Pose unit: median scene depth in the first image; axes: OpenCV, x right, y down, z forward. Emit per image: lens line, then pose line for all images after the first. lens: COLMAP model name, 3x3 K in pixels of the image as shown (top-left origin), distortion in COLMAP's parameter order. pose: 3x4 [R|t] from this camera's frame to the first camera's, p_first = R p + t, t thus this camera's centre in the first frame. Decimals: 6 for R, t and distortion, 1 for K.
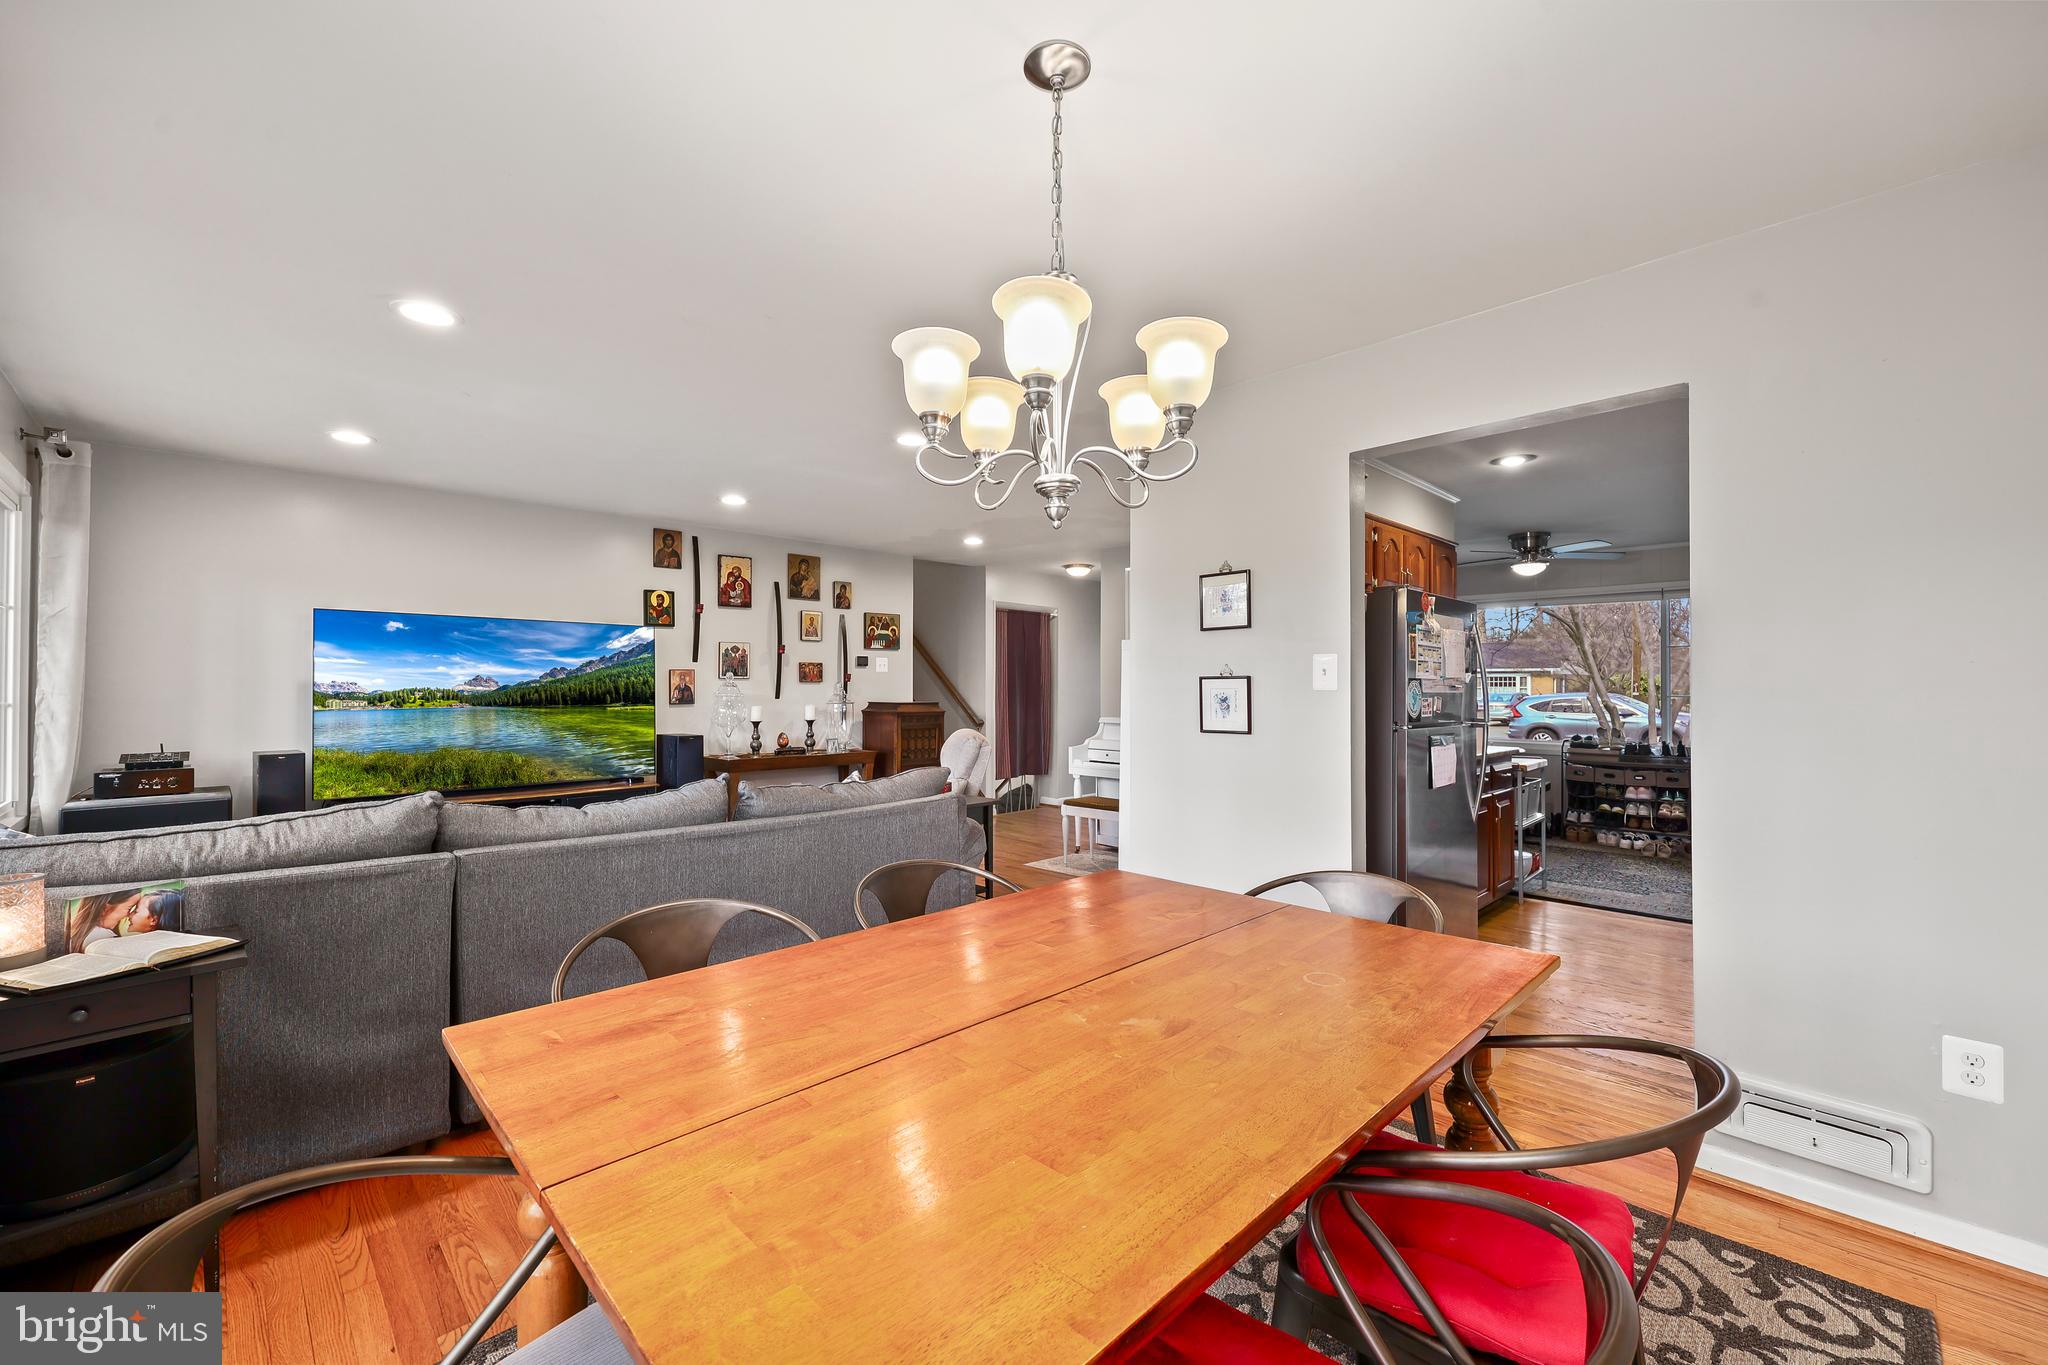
lens RADIAL K [[826.0, 0, 1024.0], [0, 826.0, 682.5], [0, 0, 1]] dist [0.000278, -0.000160]
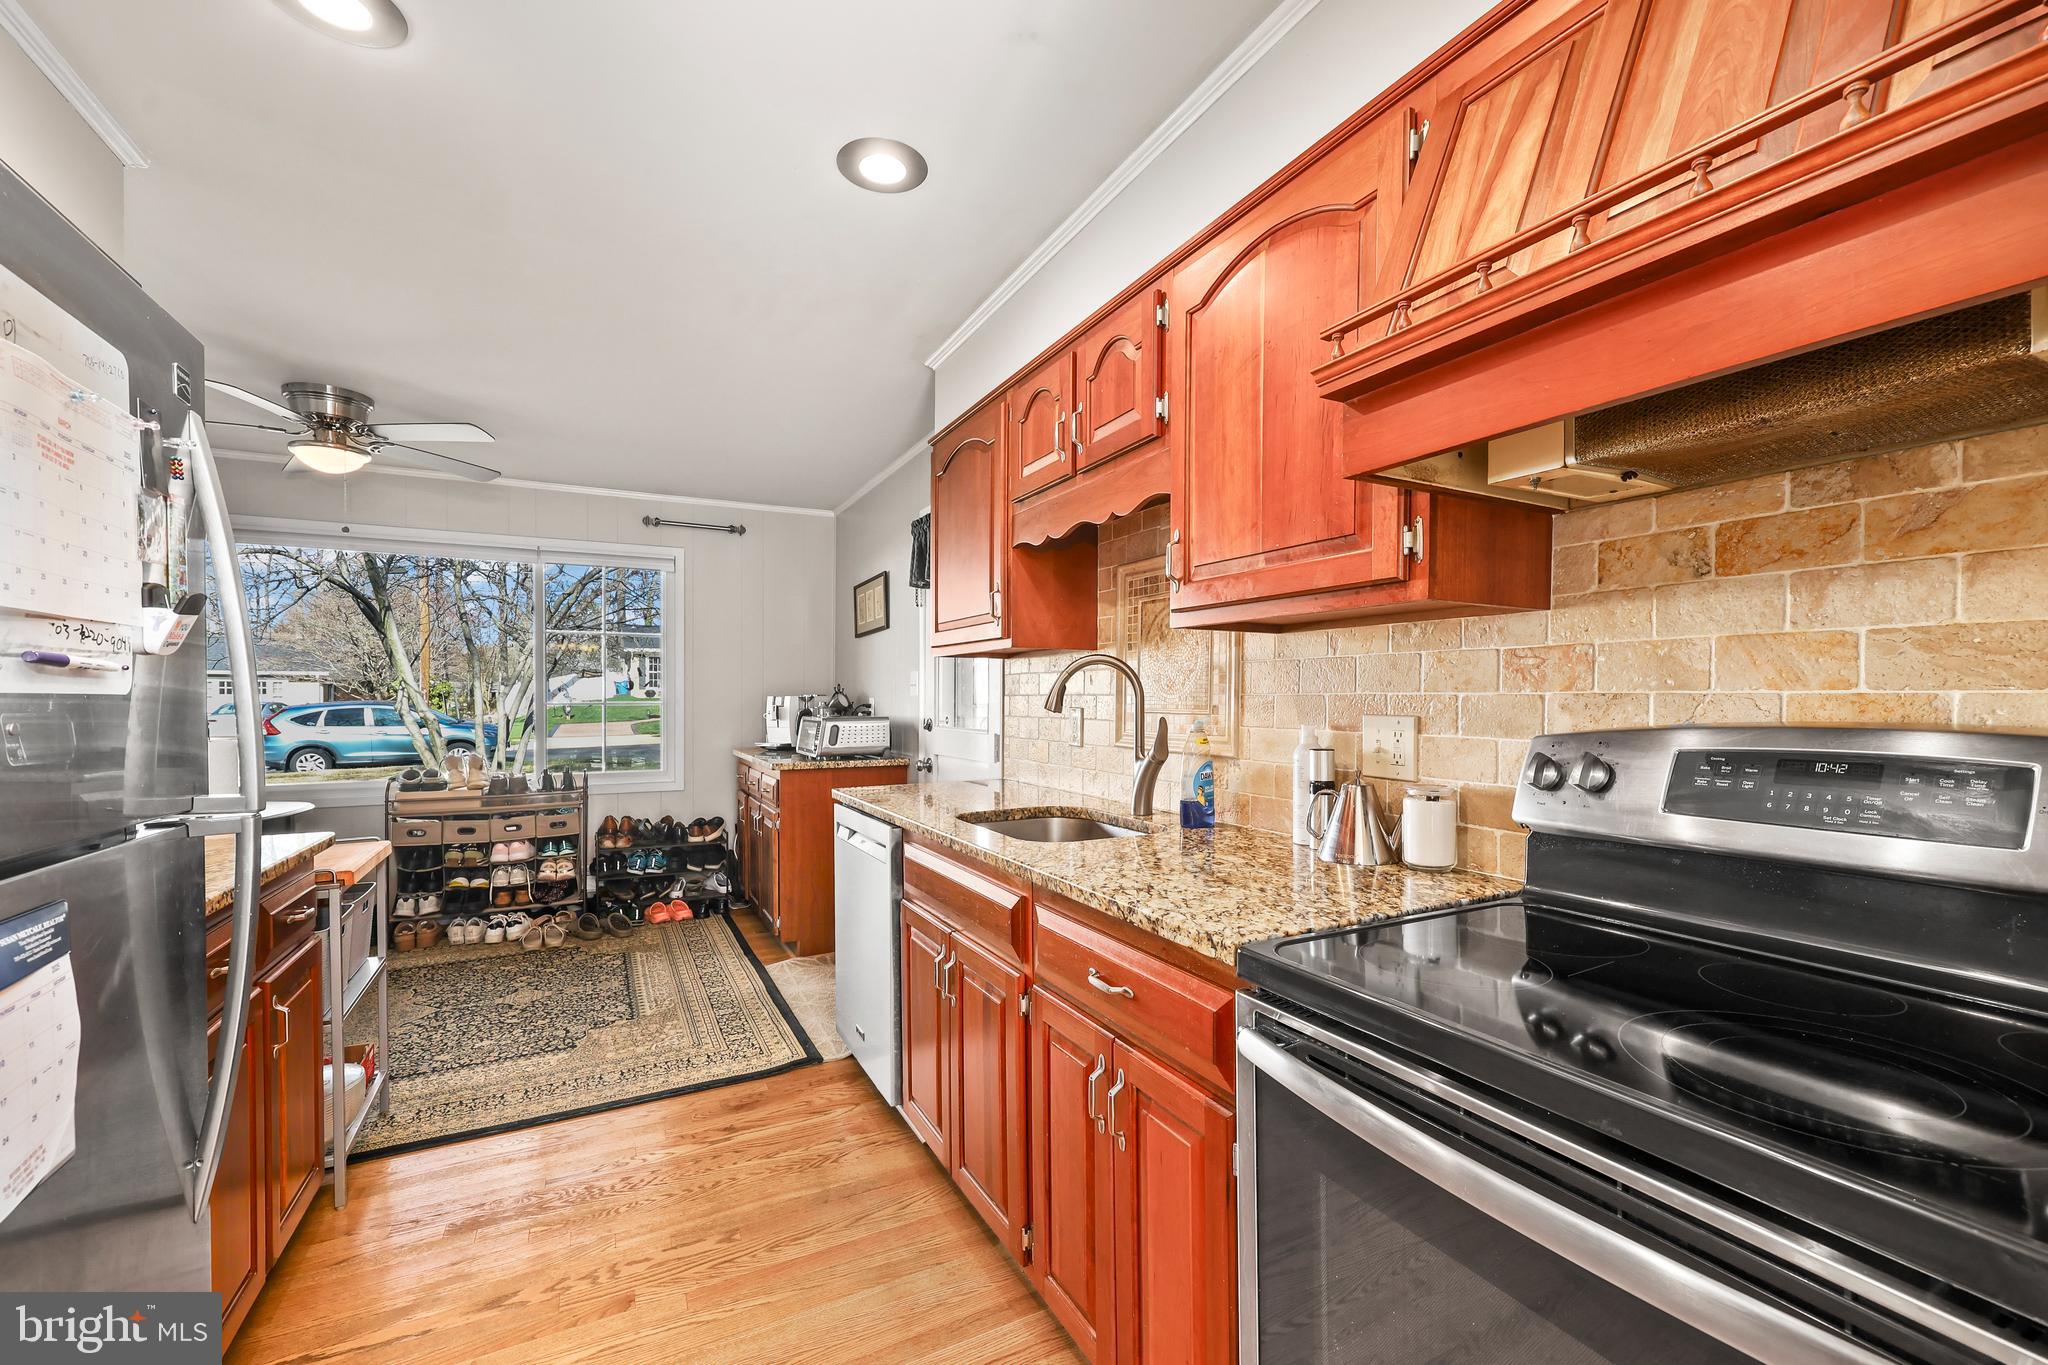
lens RADIAL K [[835.1, 0, 1022.3], [0, 835.1, 706.6], [0, 0, 1]] dist [0.000632, -0.000417]
pose [[0.290471, -0.013227, 0.956792, 0.201704], [-0.004078, 0.999878, 0.015061, 0.006378], [-0.956875, -0.008277, 0.290382, 0.369554]]
